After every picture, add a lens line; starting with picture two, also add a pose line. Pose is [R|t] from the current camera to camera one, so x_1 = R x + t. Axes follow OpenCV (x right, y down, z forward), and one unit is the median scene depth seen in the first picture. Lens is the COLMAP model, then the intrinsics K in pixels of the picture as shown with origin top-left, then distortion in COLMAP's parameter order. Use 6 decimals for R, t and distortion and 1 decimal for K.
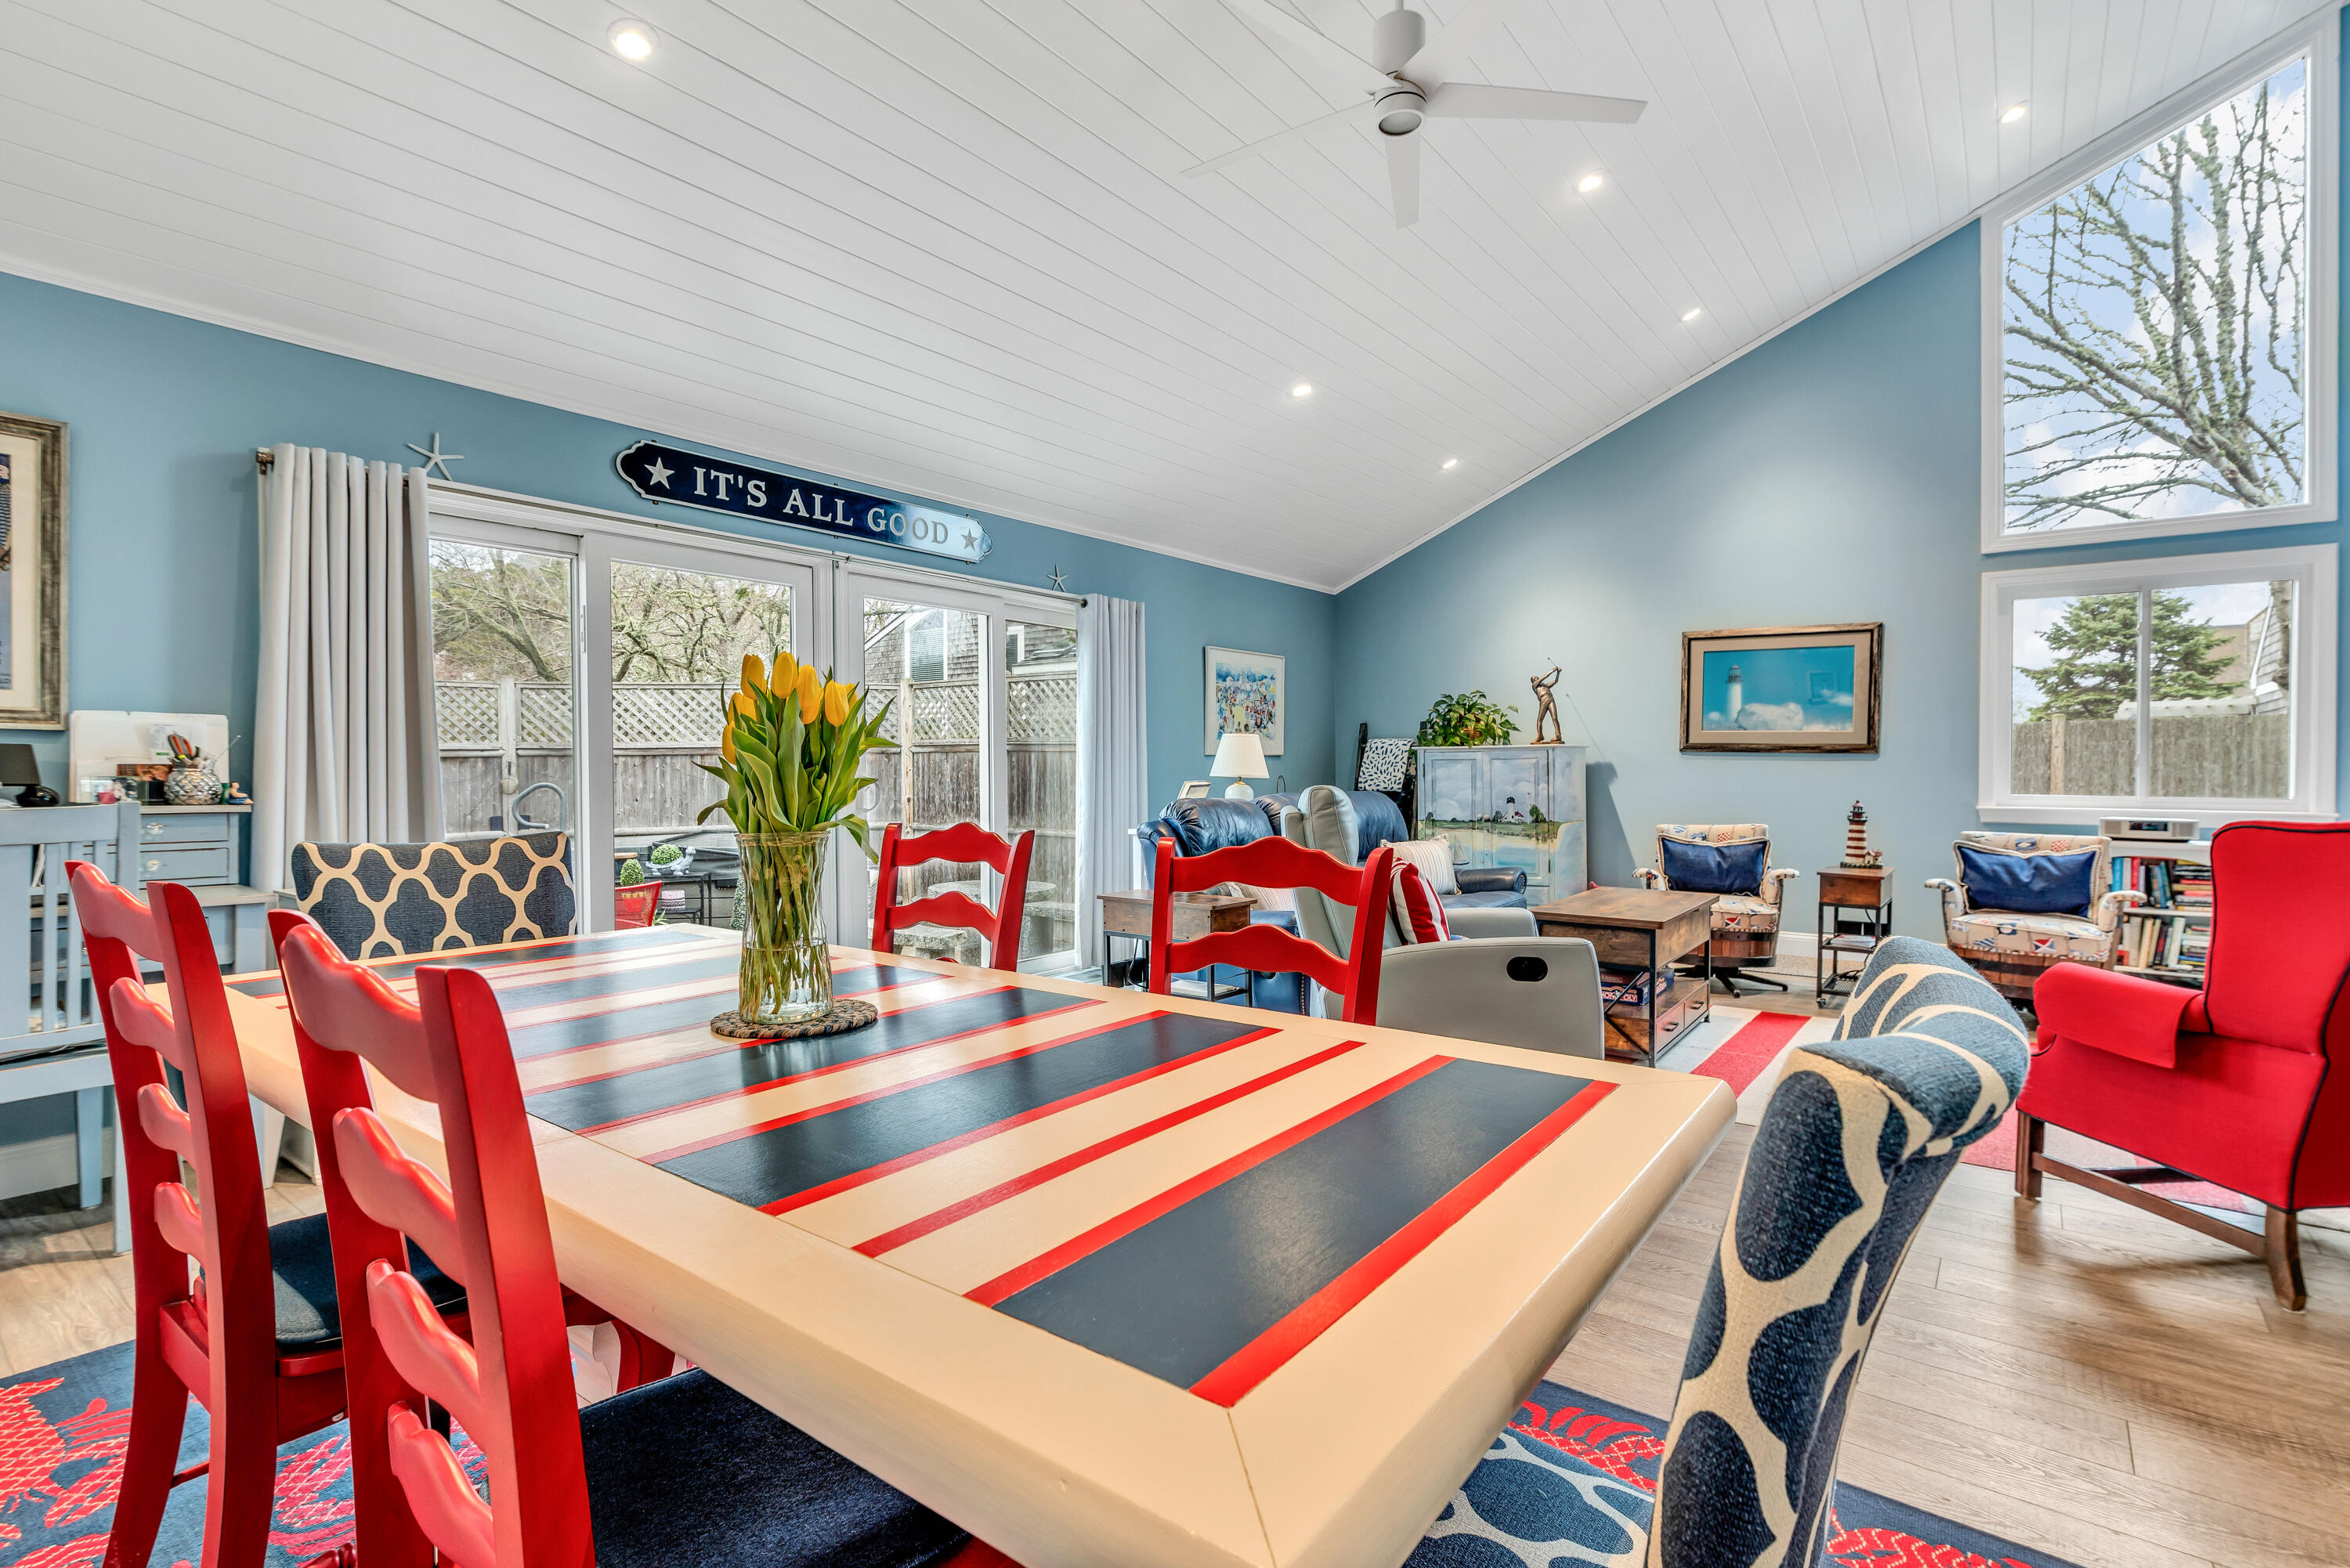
lens RADIAL K [[1079.3, 0, 1189.6], [0, 1079.3, 778.8], [0, 0, 1]] dist [-0.005957, 0.000705]
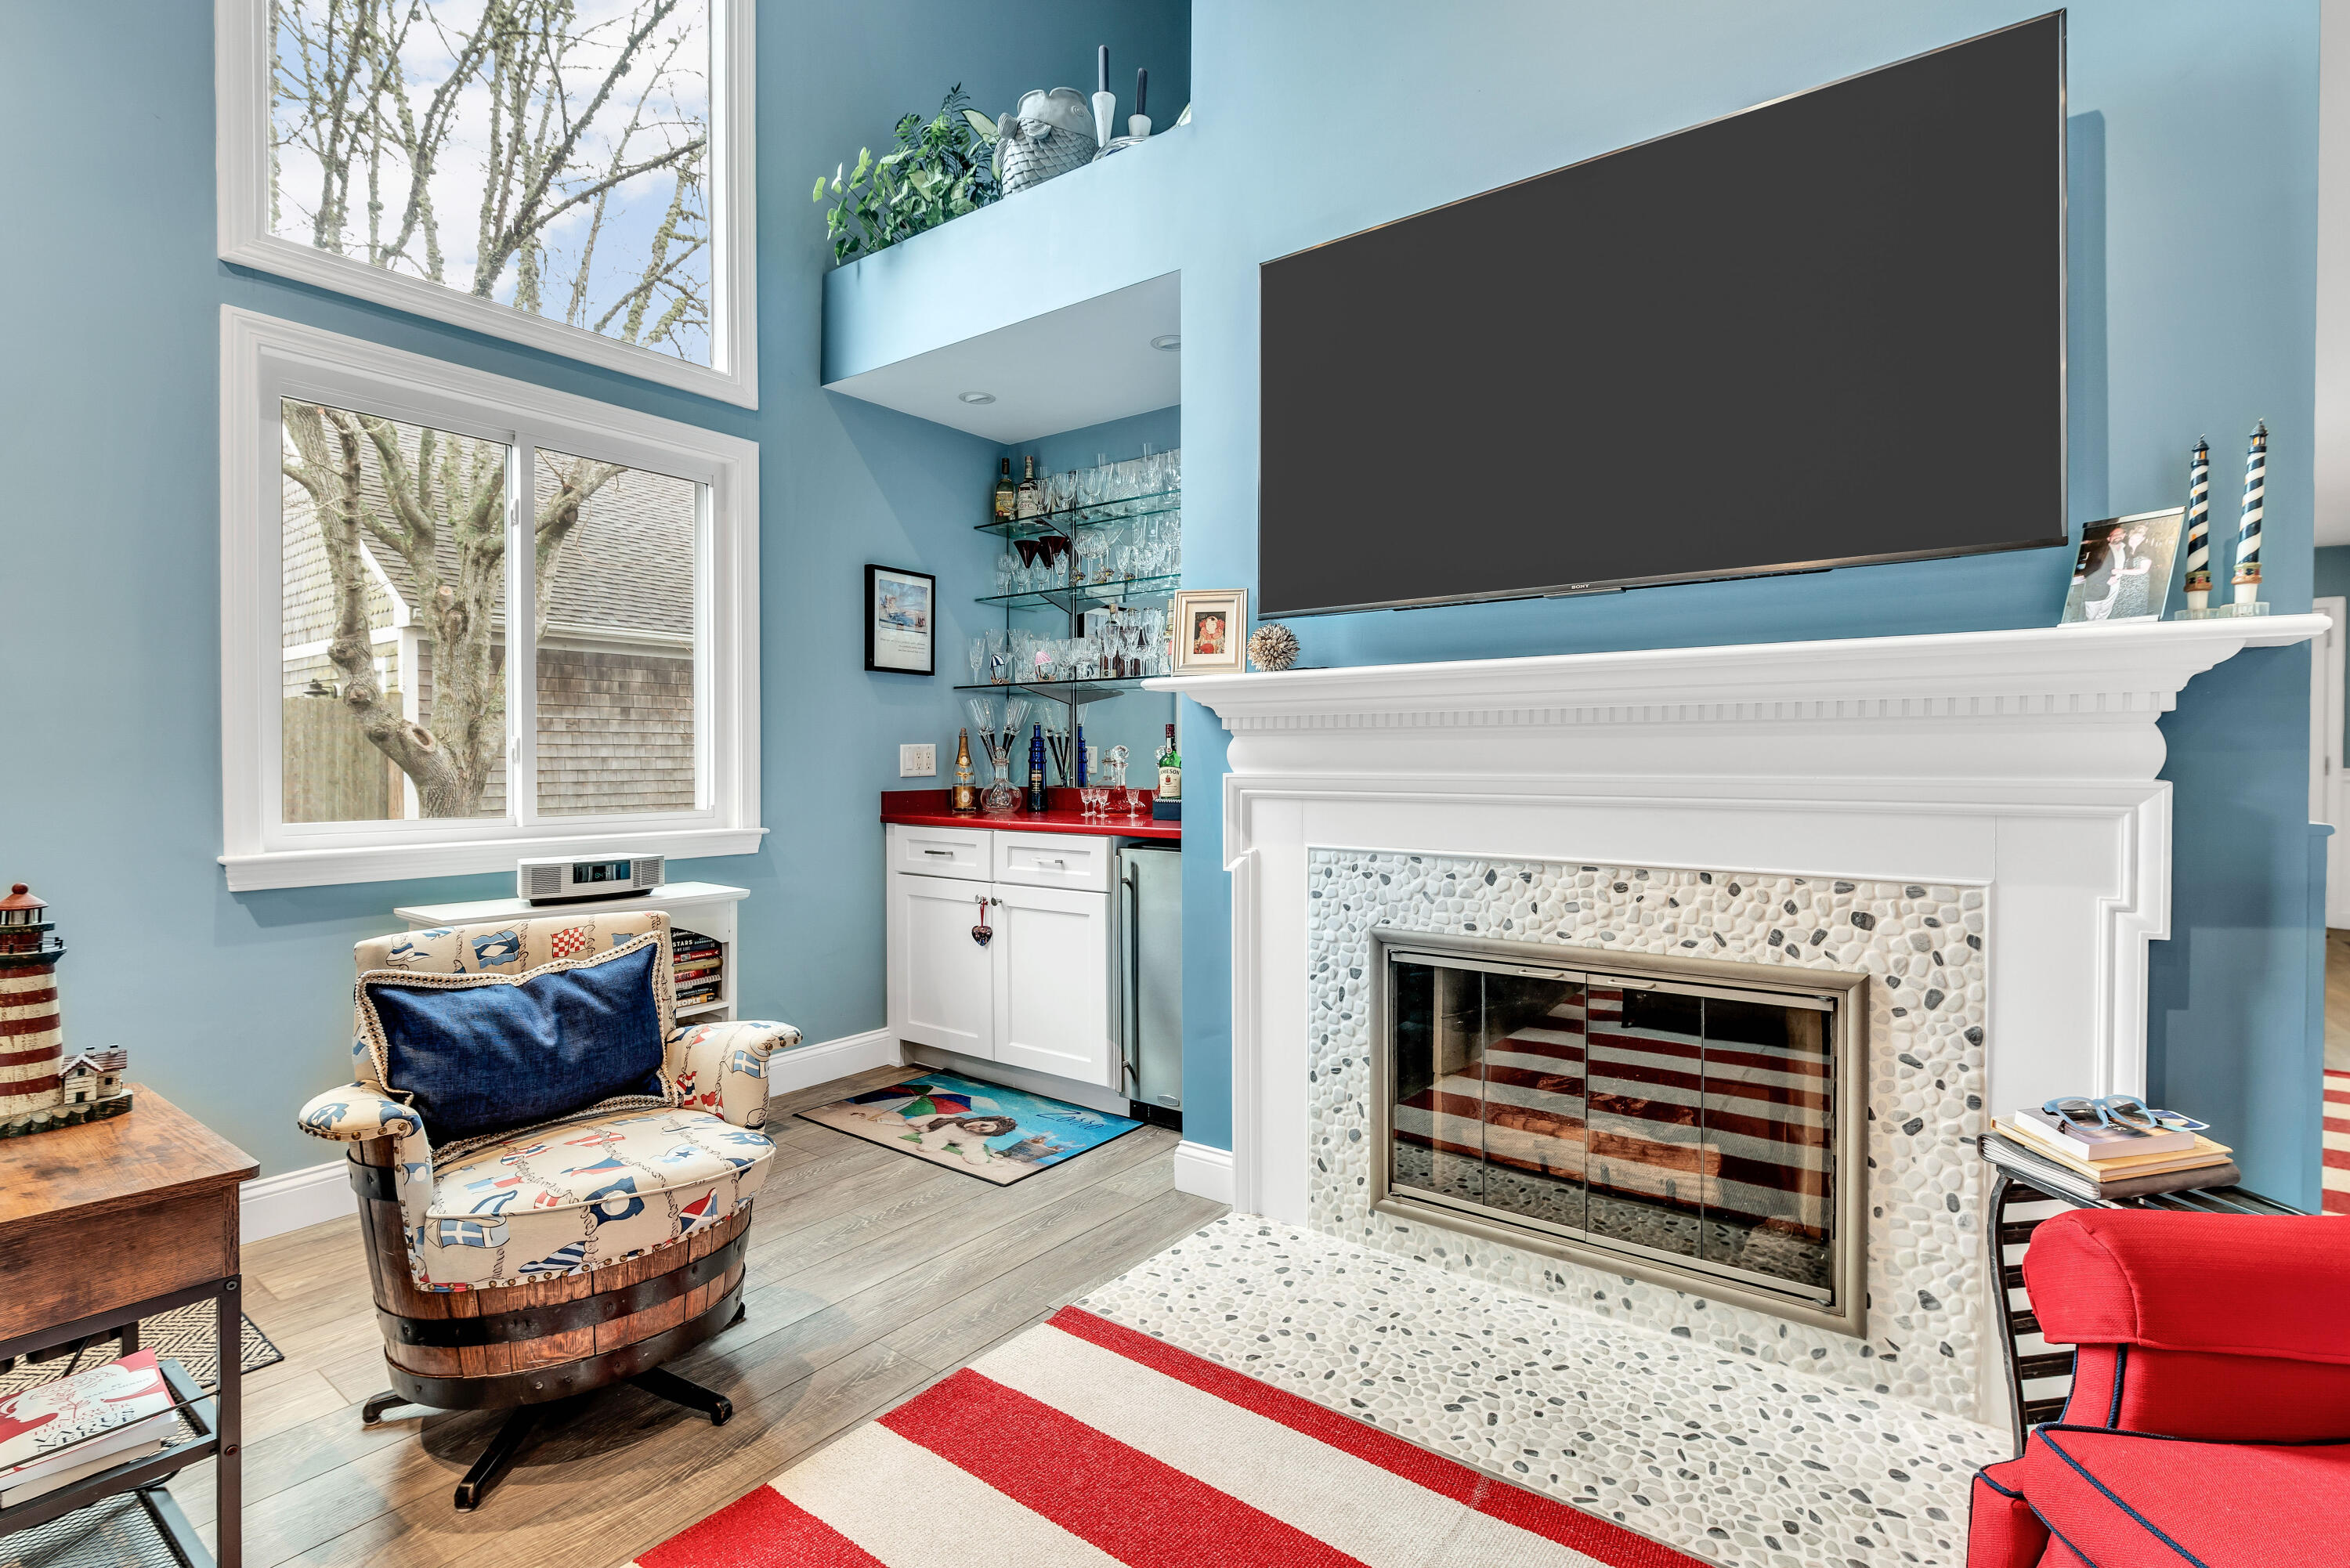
lens RADIAL K [[1079.3, 0, 1177.6], [0, 1079.3, 776.5], [0, 0, 1]] dist [-0.005957, 0.000705]
pose [[-0.018717, -0.013929, 0.999728, 0.345493], [0.015734, 0.999775, 0.014224, -0.006867], [-0.999701, 0.015996, -0.018494, 0.717771]]
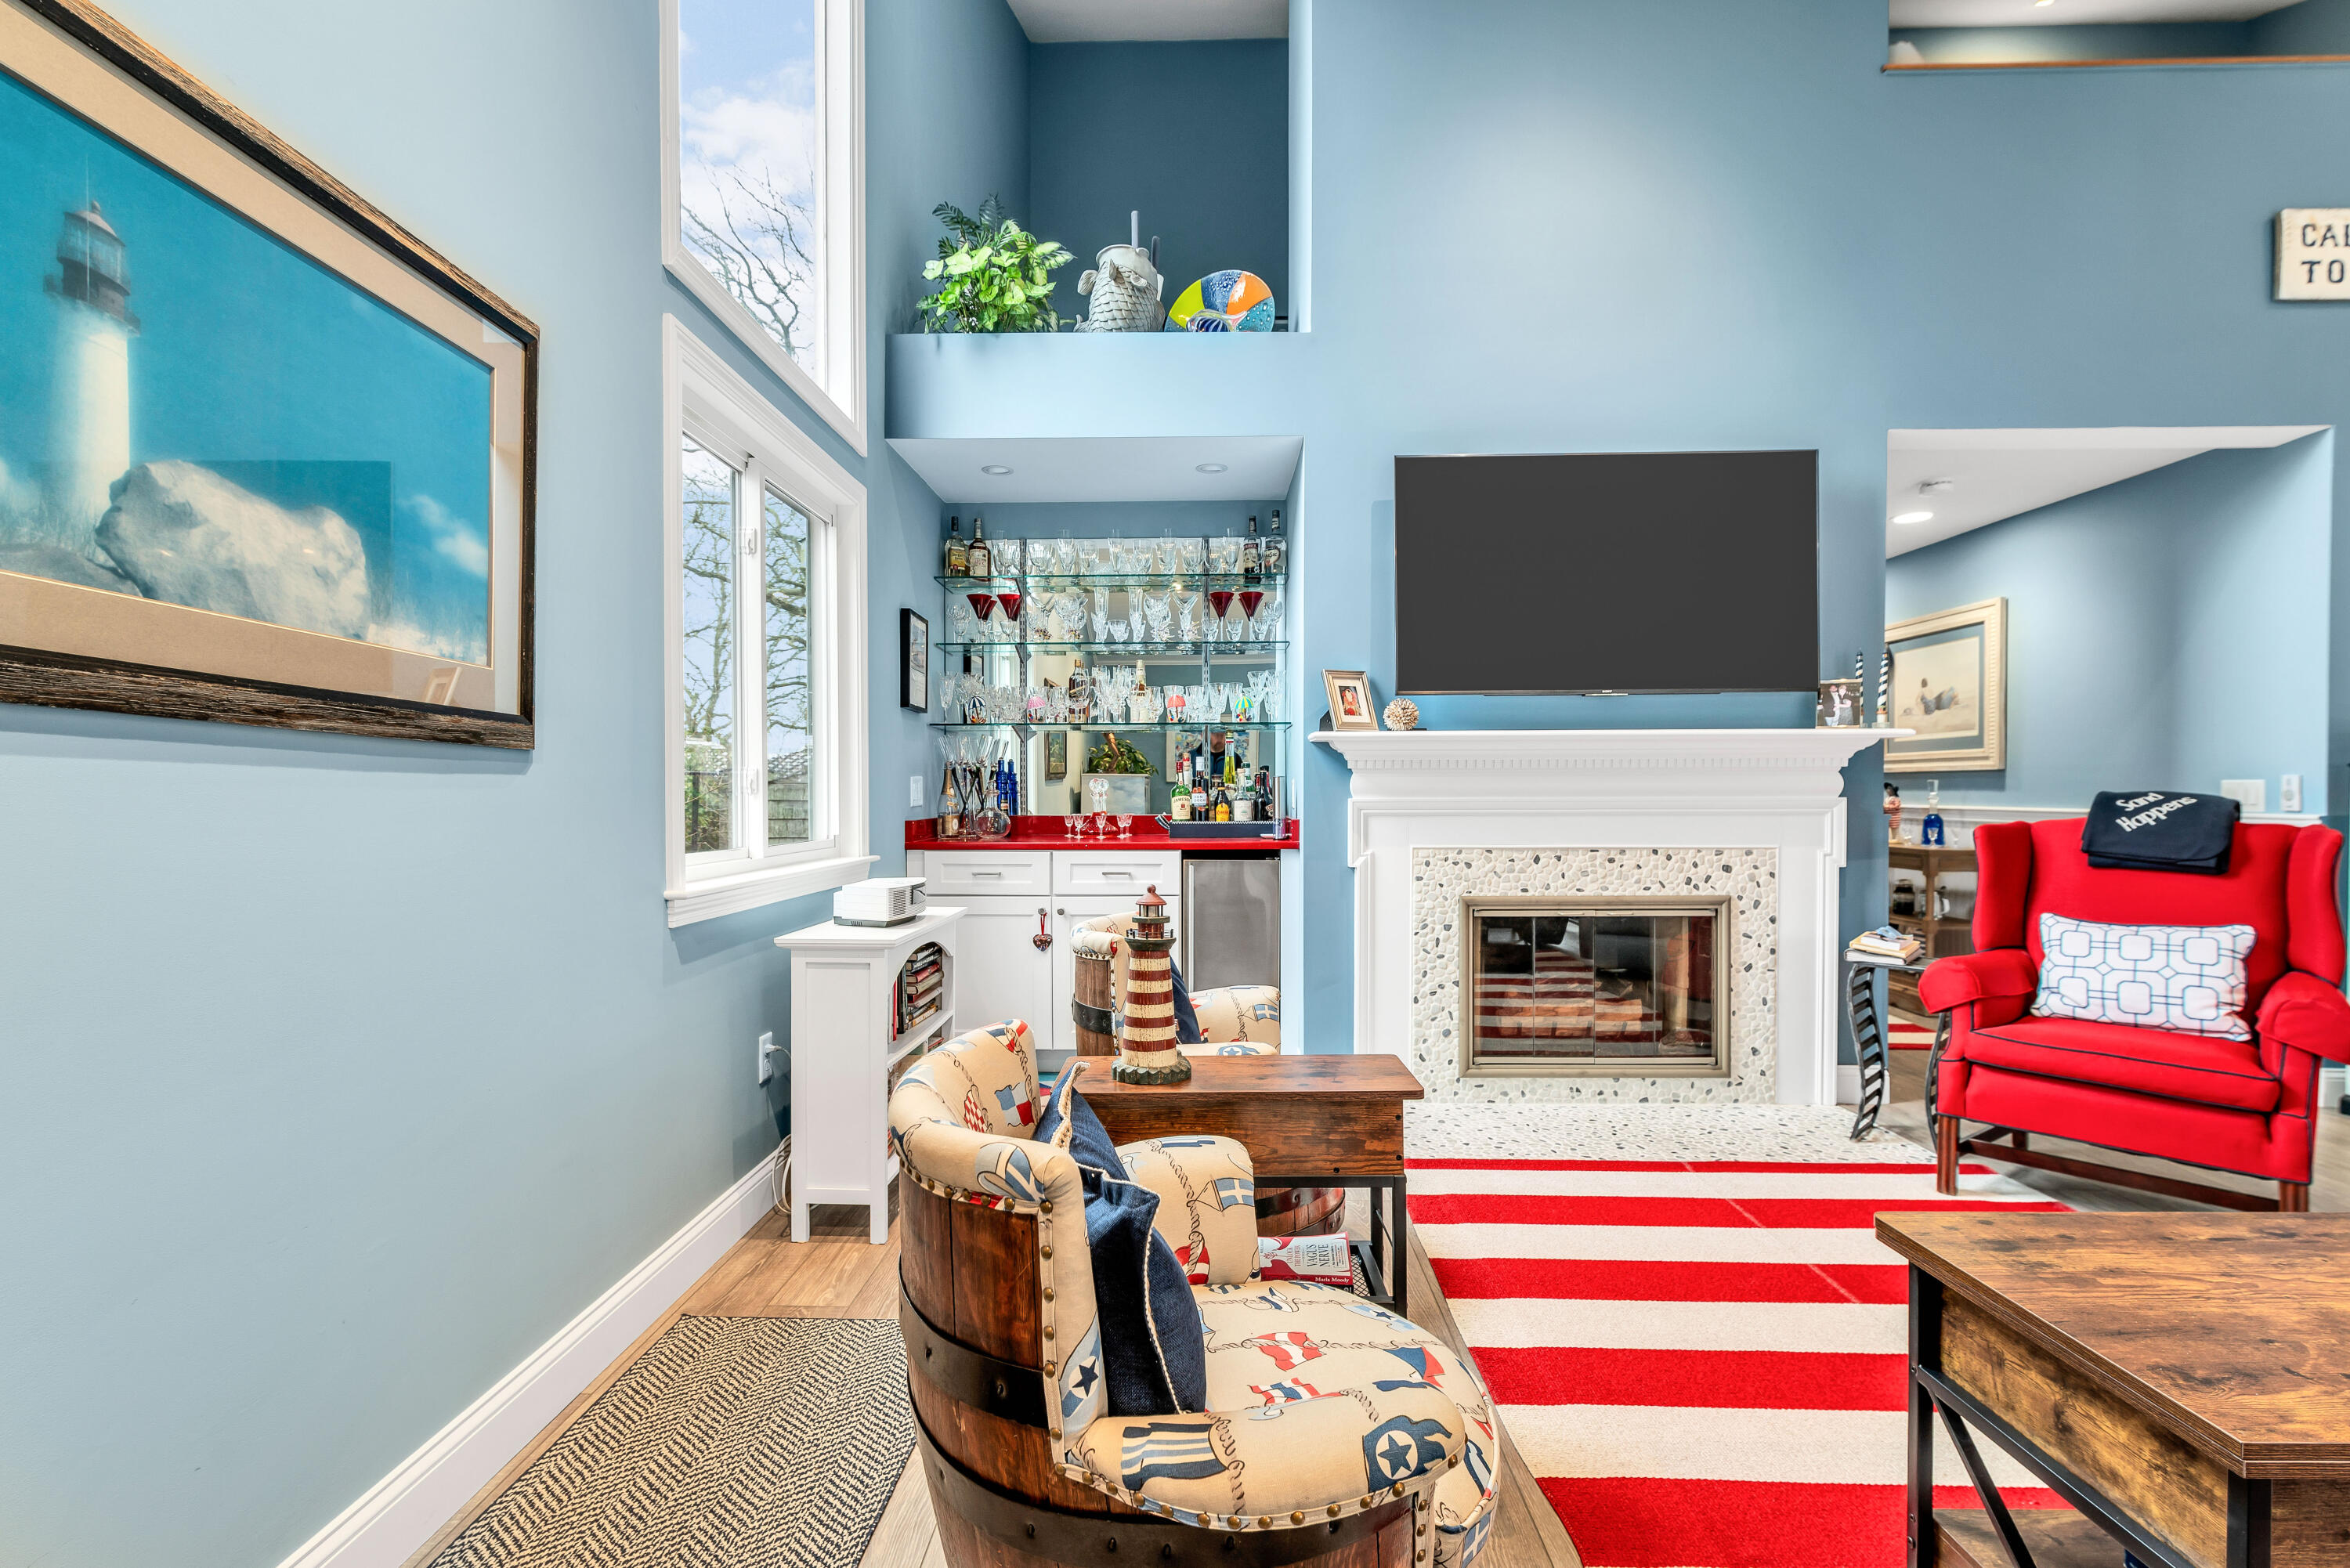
lens RADIAL K [[1079.3, 0, 1167.9], [0, 1079.3, 802.6], [0, 0, 1]] dist [-0.005957, 0.000705]
pose [[-0.586989, -0.003991, 0.809585, 0.335301], [0.016144, 0.999731, 0.016634, -0.012596], [-0.809434, 0.022833, -0.586767, 1.229163]]
